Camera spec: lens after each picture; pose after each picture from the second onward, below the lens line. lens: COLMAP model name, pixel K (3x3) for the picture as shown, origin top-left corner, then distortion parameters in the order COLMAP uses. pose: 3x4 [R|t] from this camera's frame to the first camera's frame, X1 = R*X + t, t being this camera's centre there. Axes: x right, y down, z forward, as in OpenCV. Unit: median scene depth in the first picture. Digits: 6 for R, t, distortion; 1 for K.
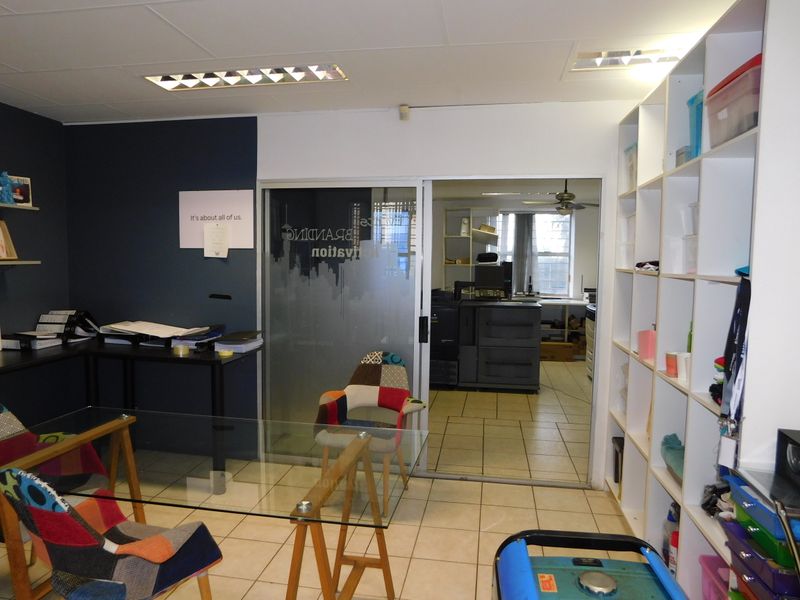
lens RADIAL K [[539.2, 0, 401.8], [0, 539.2, 299.7], [0, 0, 1]] dist [-0.032179, -0.000498]
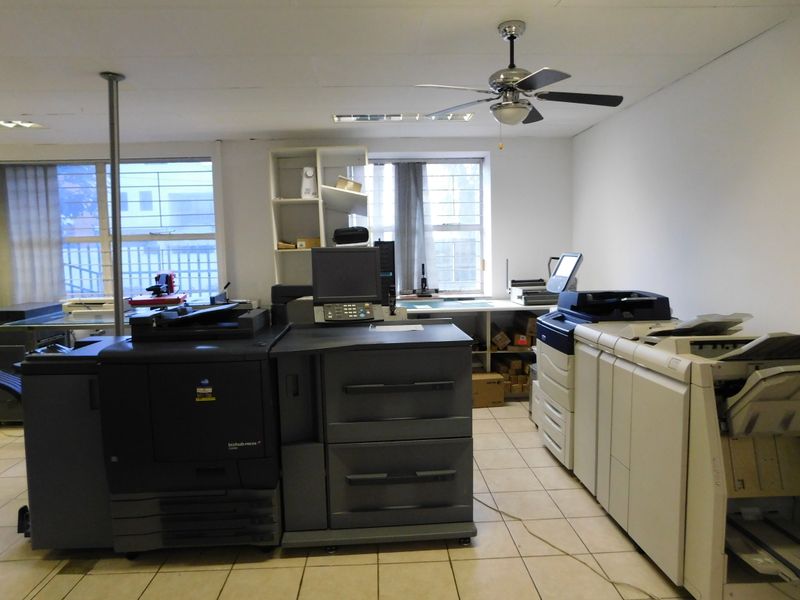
lens RADIAL K [[539.2, 0, 399.2], [0, 539.2, 298.1], [0, 0, 1]] dist [-0.032179, -0.000498]
pose [[0.975345, -0.054851, 0.213760, 0.080656], [0.050384, 0.998384, 0.026293, -0.023036], [-0.214856, -0.014875, 0.976532, 0.416563]]
